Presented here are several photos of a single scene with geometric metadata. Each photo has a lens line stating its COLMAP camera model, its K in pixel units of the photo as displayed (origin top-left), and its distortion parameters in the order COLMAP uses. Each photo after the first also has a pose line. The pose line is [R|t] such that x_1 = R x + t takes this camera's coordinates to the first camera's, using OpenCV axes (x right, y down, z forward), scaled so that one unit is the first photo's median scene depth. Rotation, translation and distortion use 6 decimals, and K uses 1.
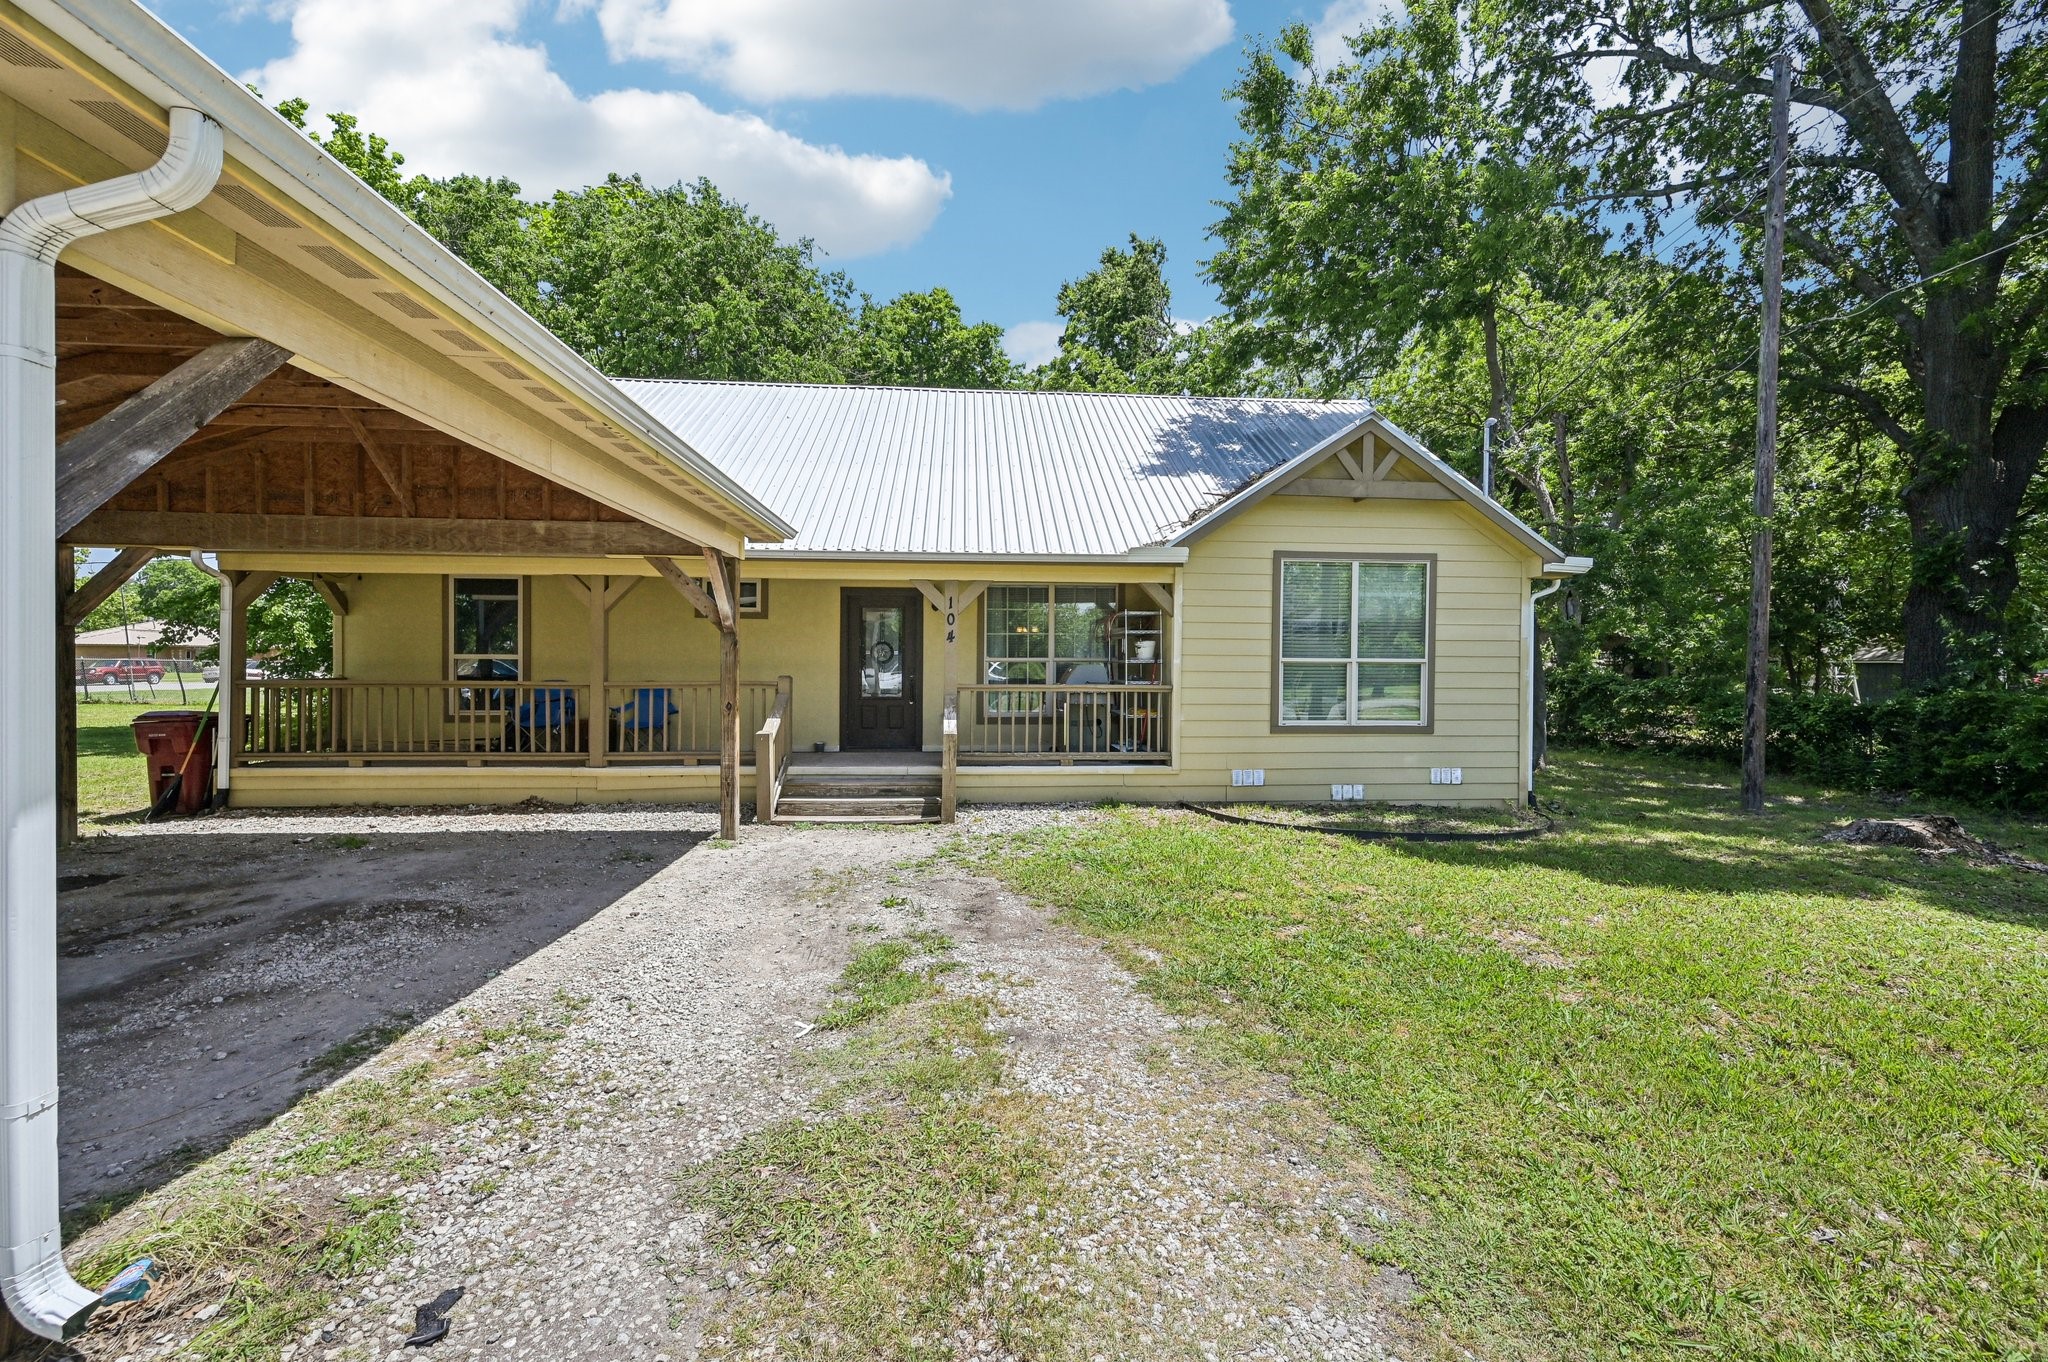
lens RADIAL K [[813.1, 0, 1023.6], [0, 813.1, 671.0], [0, 0, 1]] dist [-0.000553, 0.000275]
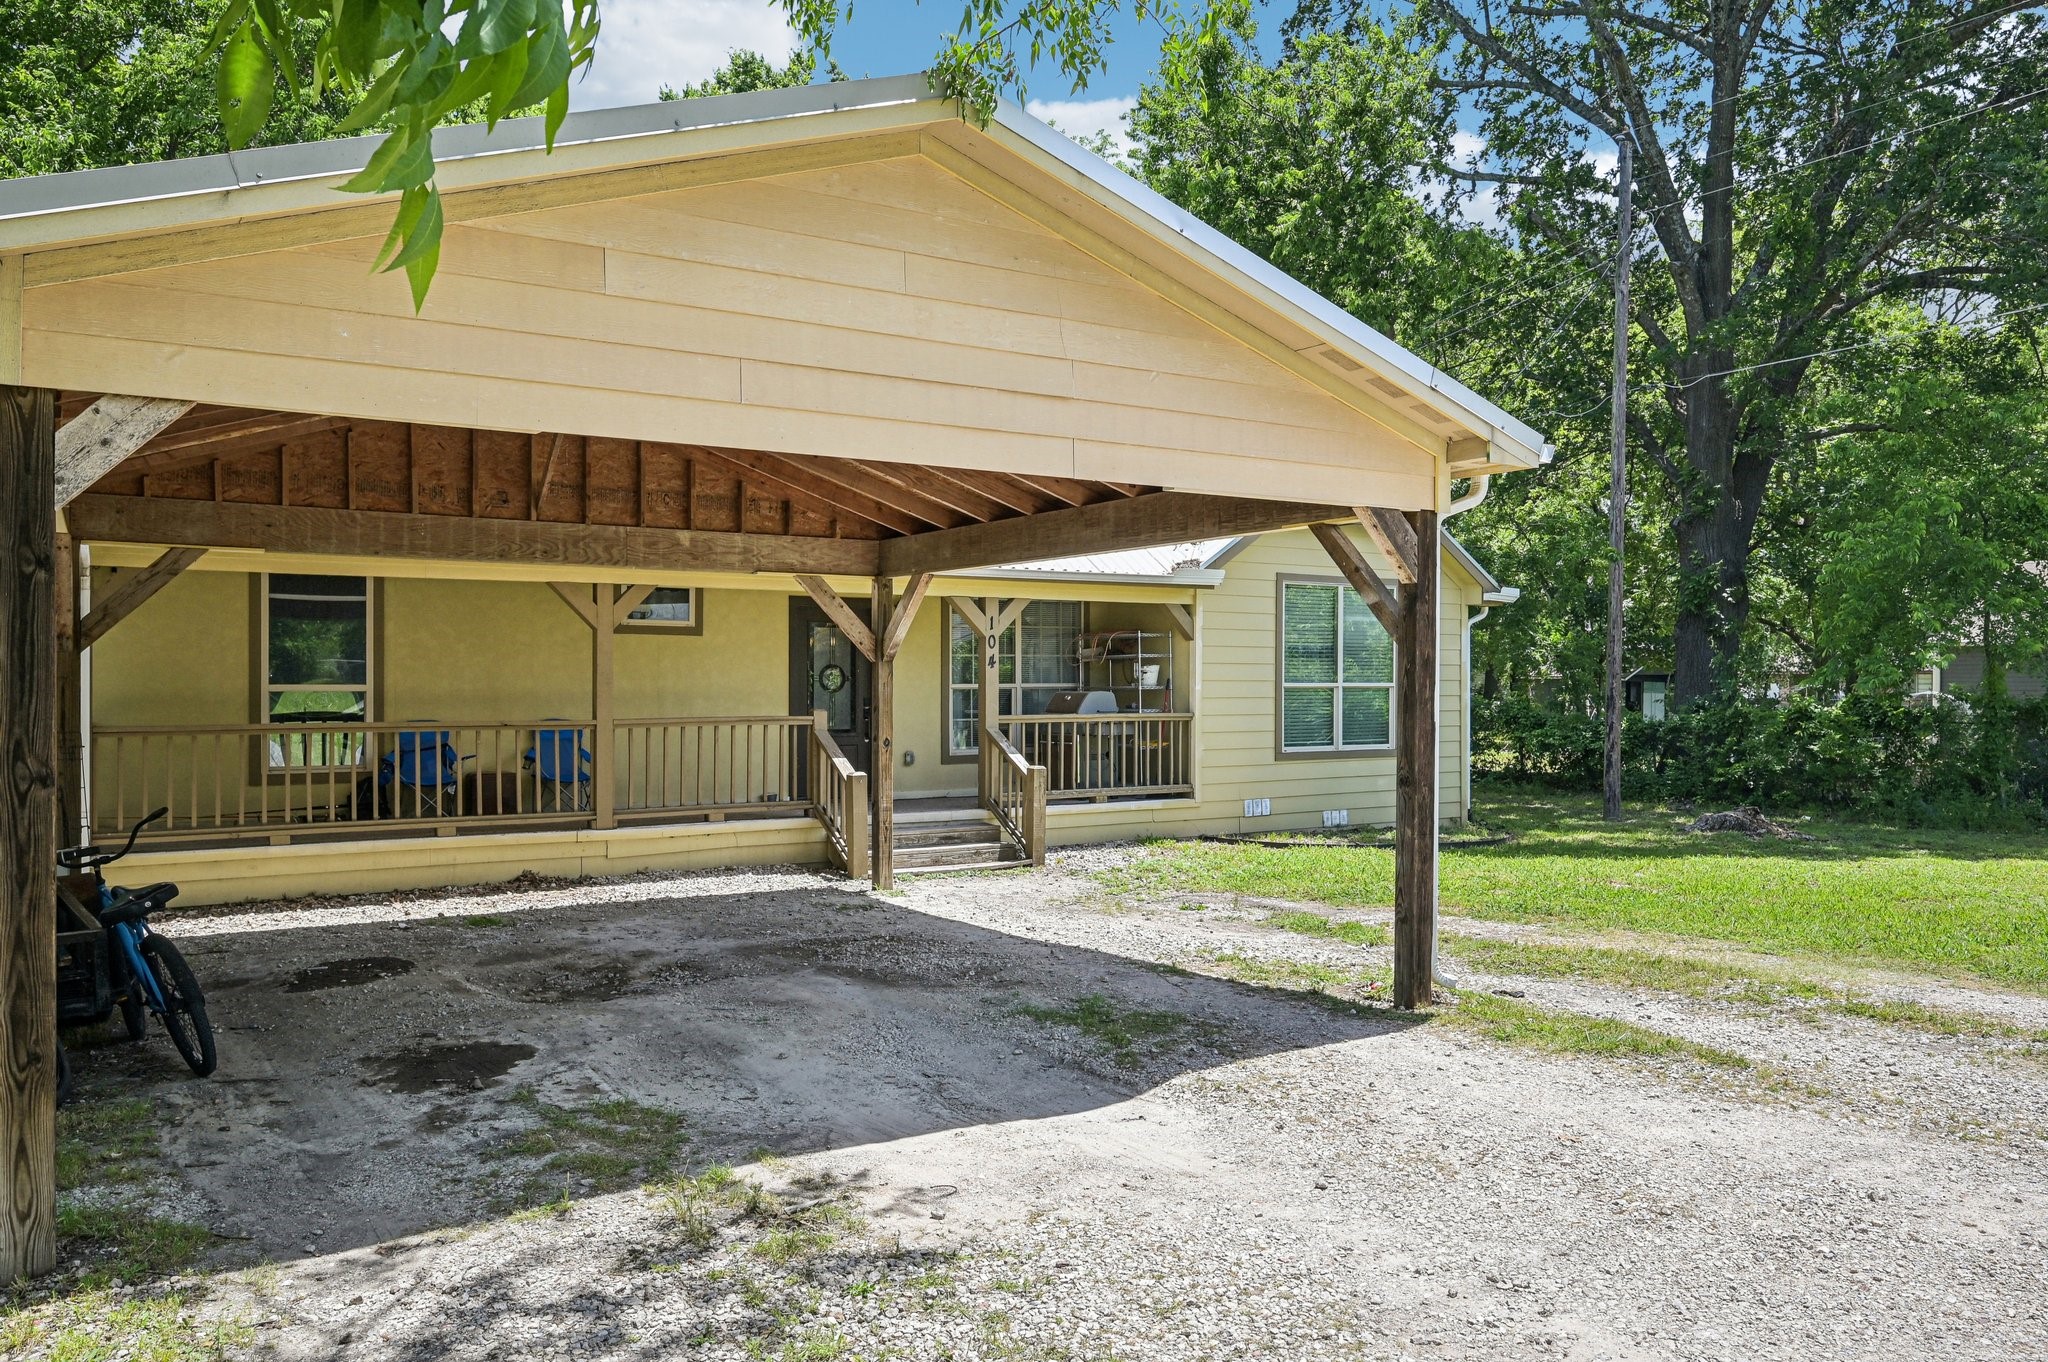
lens RADIAL K [[1376.8, 0, 1025.5], [0, 1376.8, 688.5], [0, 0, 1]] dist [-0.009527, -0.002269]
pose [[0.896062, -0.007964, 0.443857, -0.680999], [0.009065, 0.999959, -0.000358, -0.011721], [-0.443836, 0.004344, 0.896098, -0.334149]]
